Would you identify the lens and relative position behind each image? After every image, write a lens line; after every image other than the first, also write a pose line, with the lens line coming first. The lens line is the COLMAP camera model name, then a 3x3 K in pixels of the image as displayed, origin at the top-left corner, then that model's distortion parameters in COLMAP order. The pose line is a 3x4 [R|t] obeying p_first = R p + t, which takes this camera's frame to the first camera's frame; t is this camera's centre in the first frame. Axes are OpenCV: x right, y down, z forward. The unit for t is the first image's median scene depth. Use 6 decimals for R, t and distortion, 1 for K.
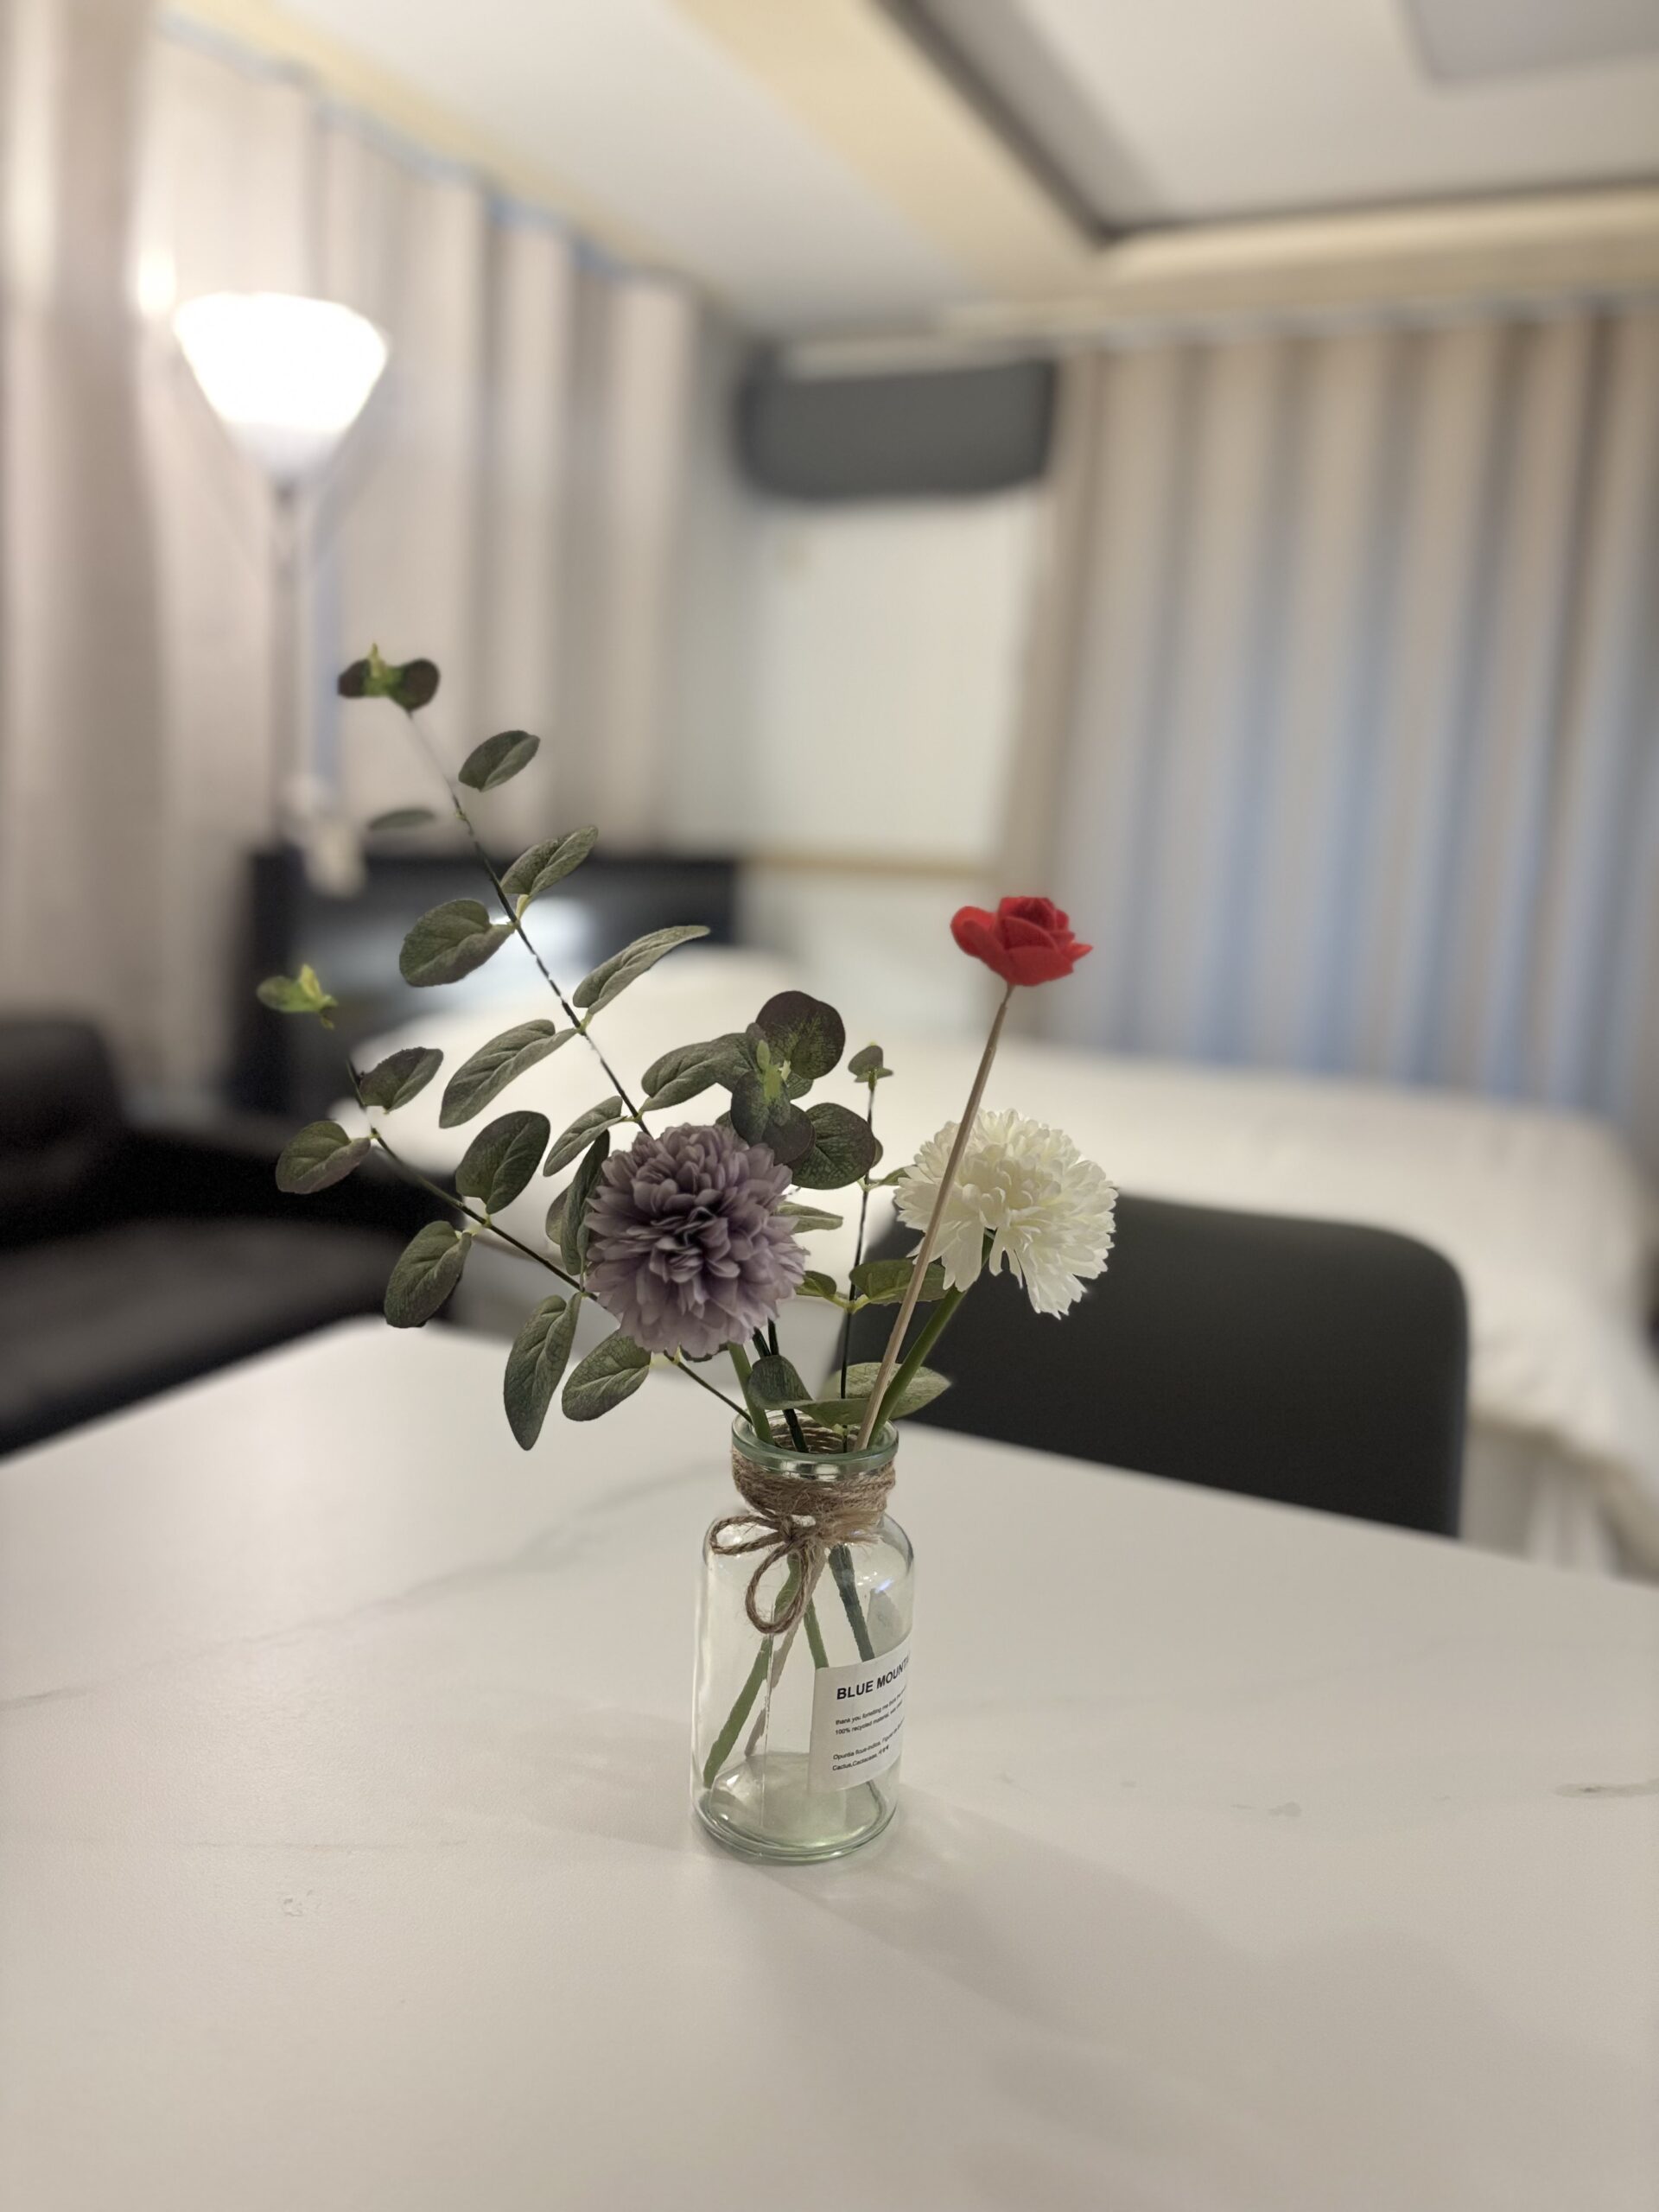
lens RADIAL K [[1761.2, 0, 843.7], [0, 1761.2, 1098.2], [0, 0, 1]] dist [0.043547, -0.056516]
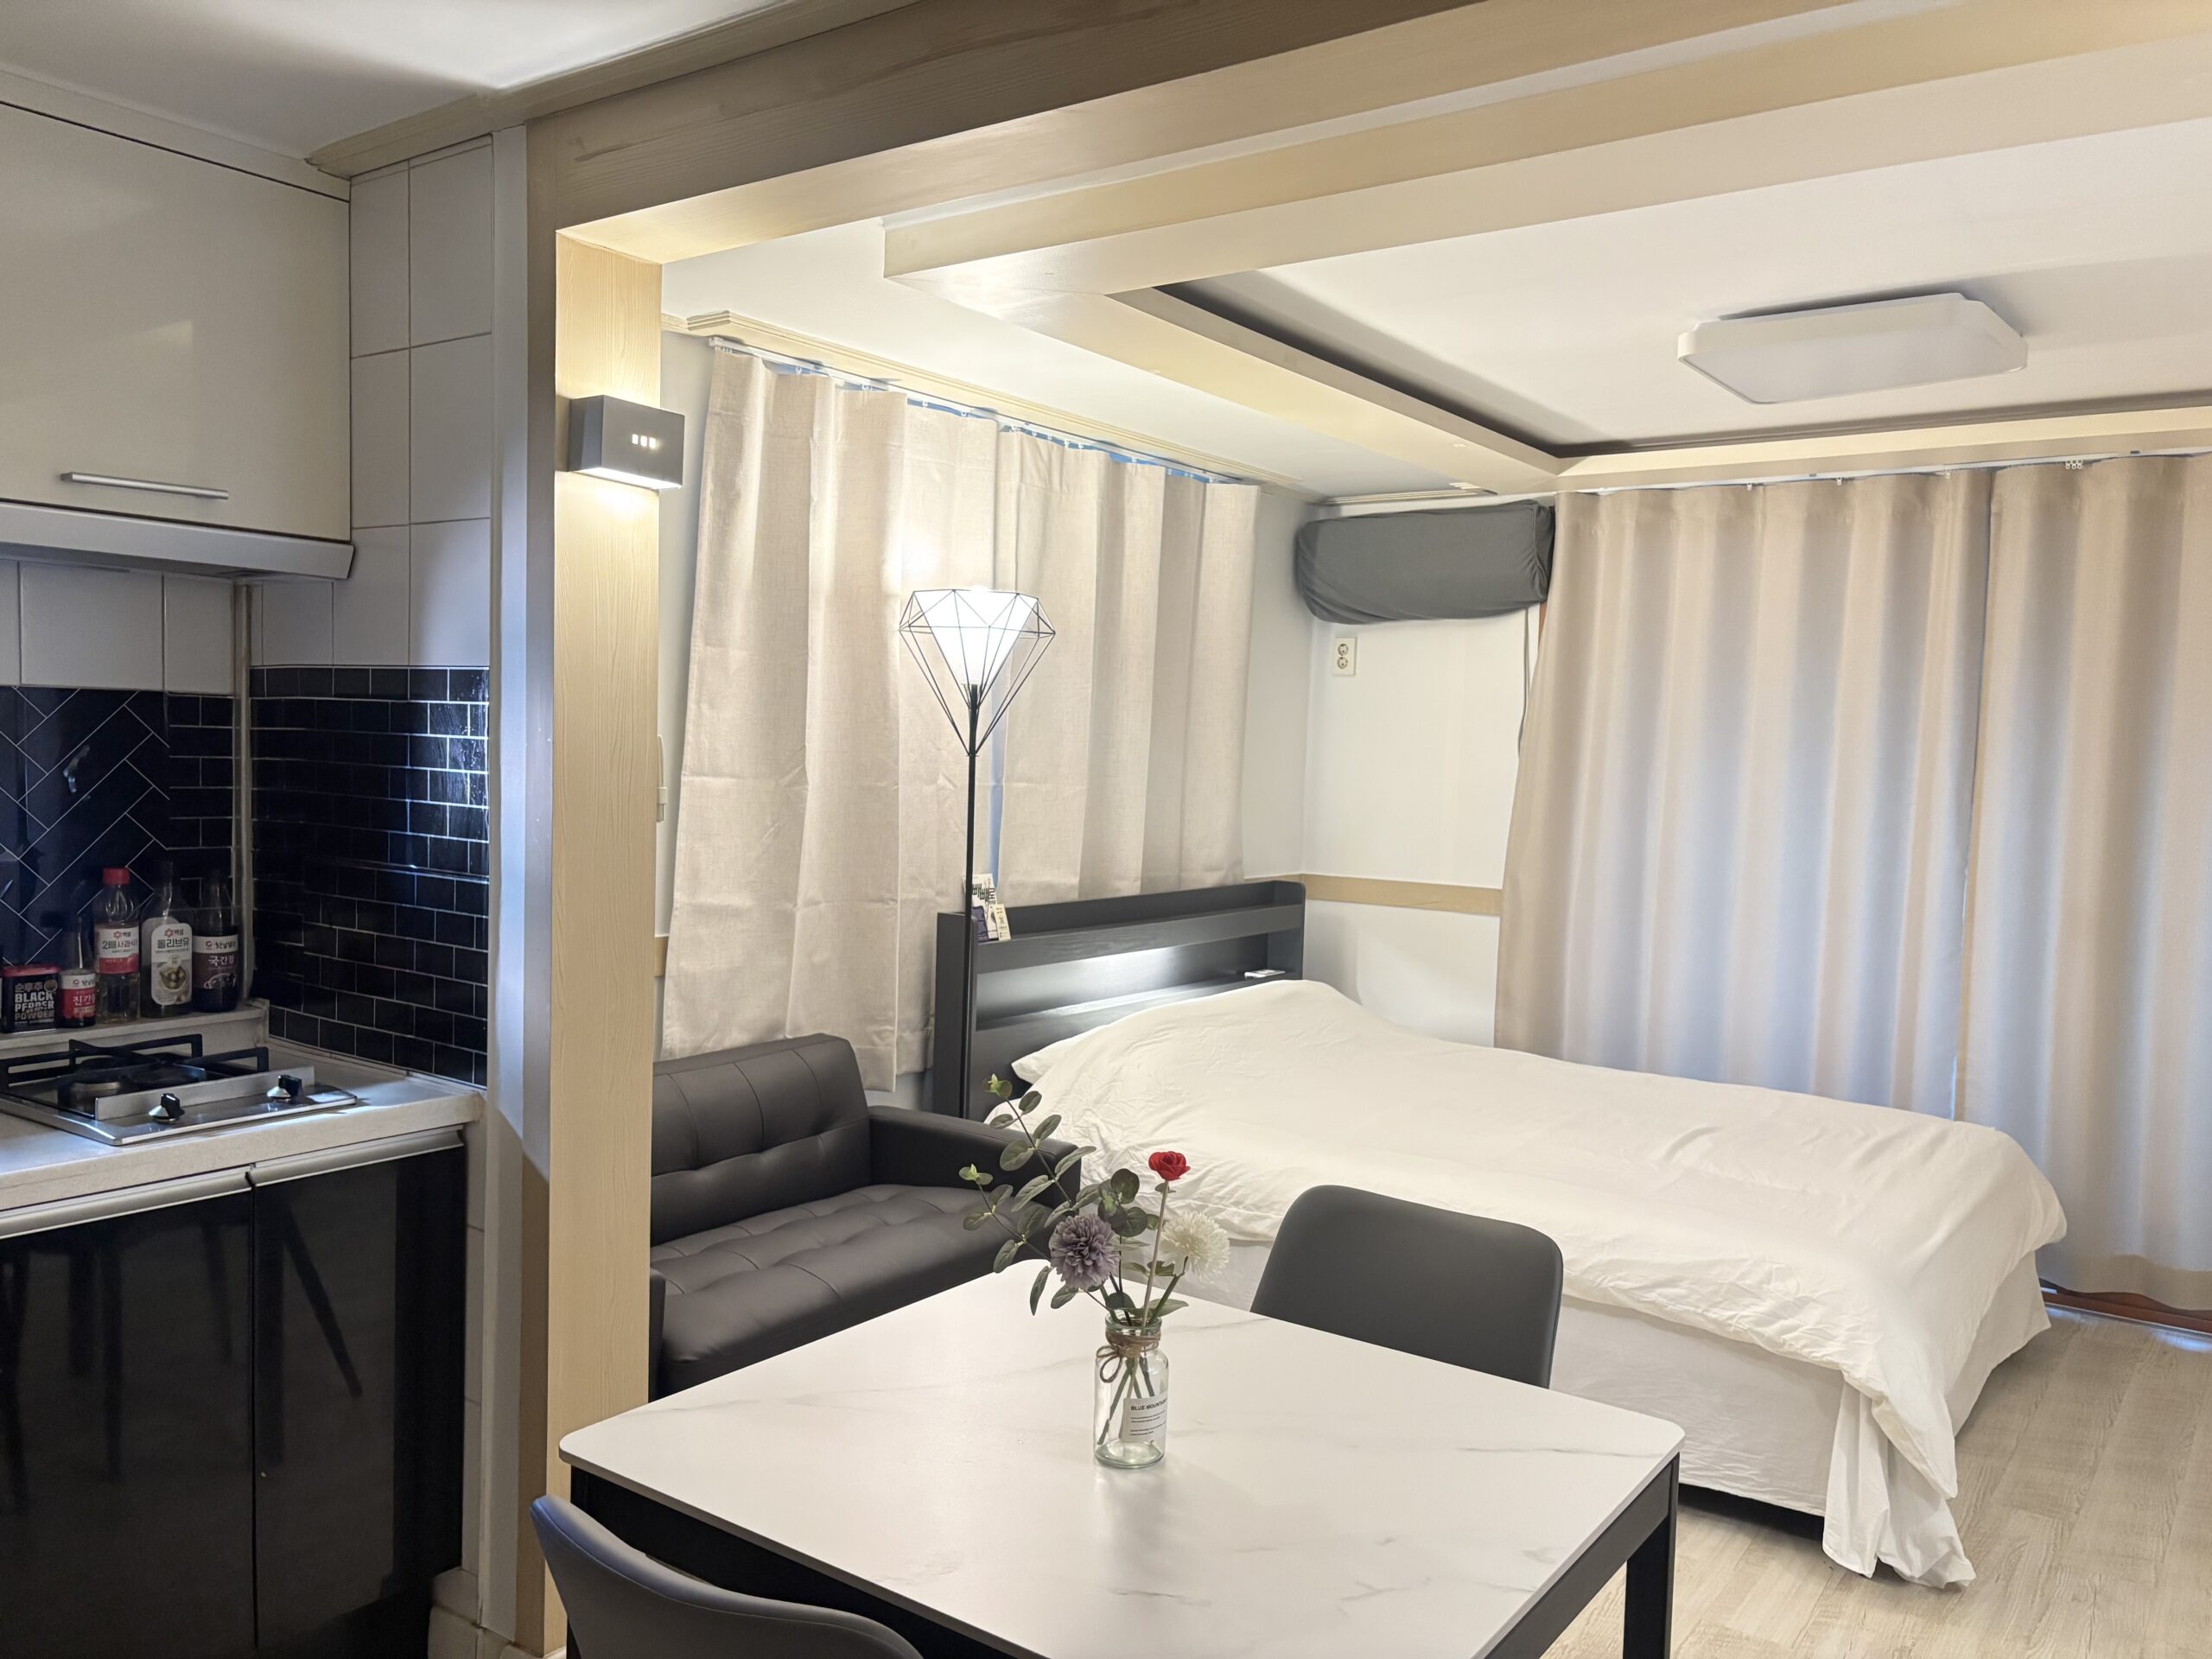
lens RADIAL K [[1761.2, 0, 1096.1], [0, 1761.2, 846.0], [0, 0, 1]] dist [0.043547, -0.056516]
pose [[0.978468, -0.007195, -0.206274, 0.439909], [-0.014218, 0.994669, -0.102136, -0.265761], [0.205910, 0.102870, 0.973149, -1.957158]]
